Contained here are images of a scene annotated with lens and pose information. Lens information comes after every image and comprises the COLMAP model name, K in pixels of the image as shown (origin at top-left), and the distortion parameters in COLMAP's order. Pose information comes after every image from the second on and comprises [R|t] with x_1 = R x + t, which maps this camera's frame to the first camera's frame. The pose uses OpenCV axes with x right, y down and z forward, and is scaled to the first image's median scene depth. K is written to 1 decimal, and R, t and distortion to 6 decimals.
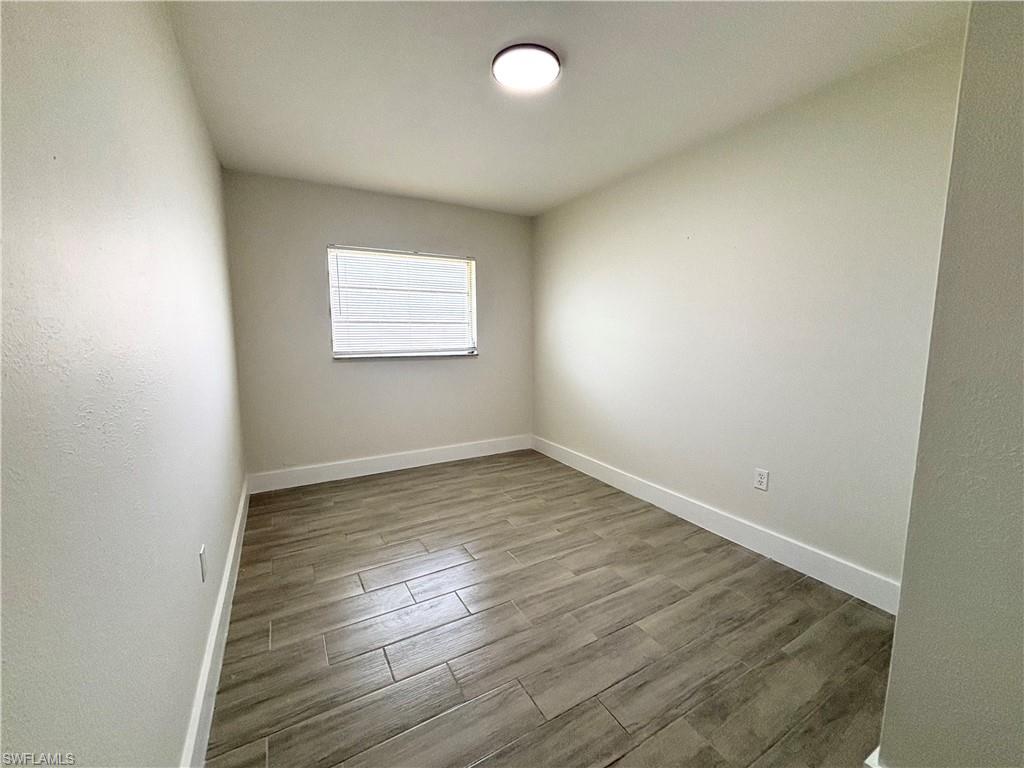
lens RADIAL K [[411.0, 0, 511.9], [0, 411.0, 383.6], [0, 0, 1]] dist [-0.000467, 0.000197]
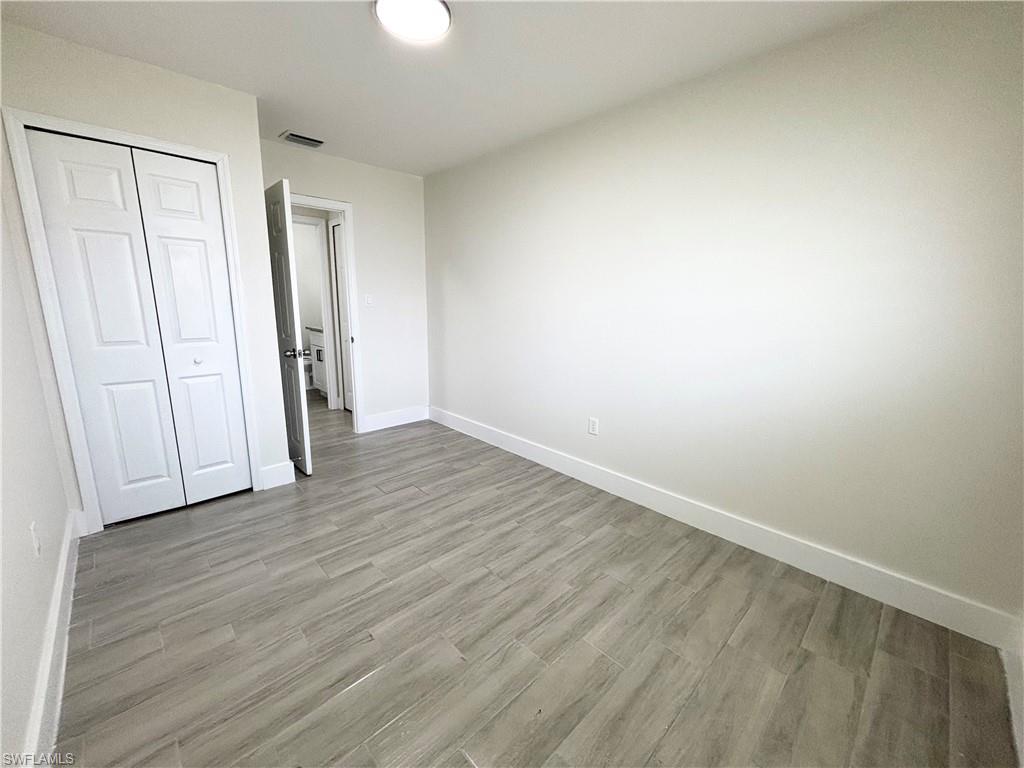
lens RADIAL K [[411.0, 0, 511.8], [0, 411.0, 382.9], [0, 0, 1]] dist [-0.000467, 0.000197]
pose [[-0.969041, 0.036044, -0.244253, 0.049812], [-0.046153, 0.945404, 0.322617, -0.213427], [0.242546, 0.323903, -0.914472, 1.570566]]
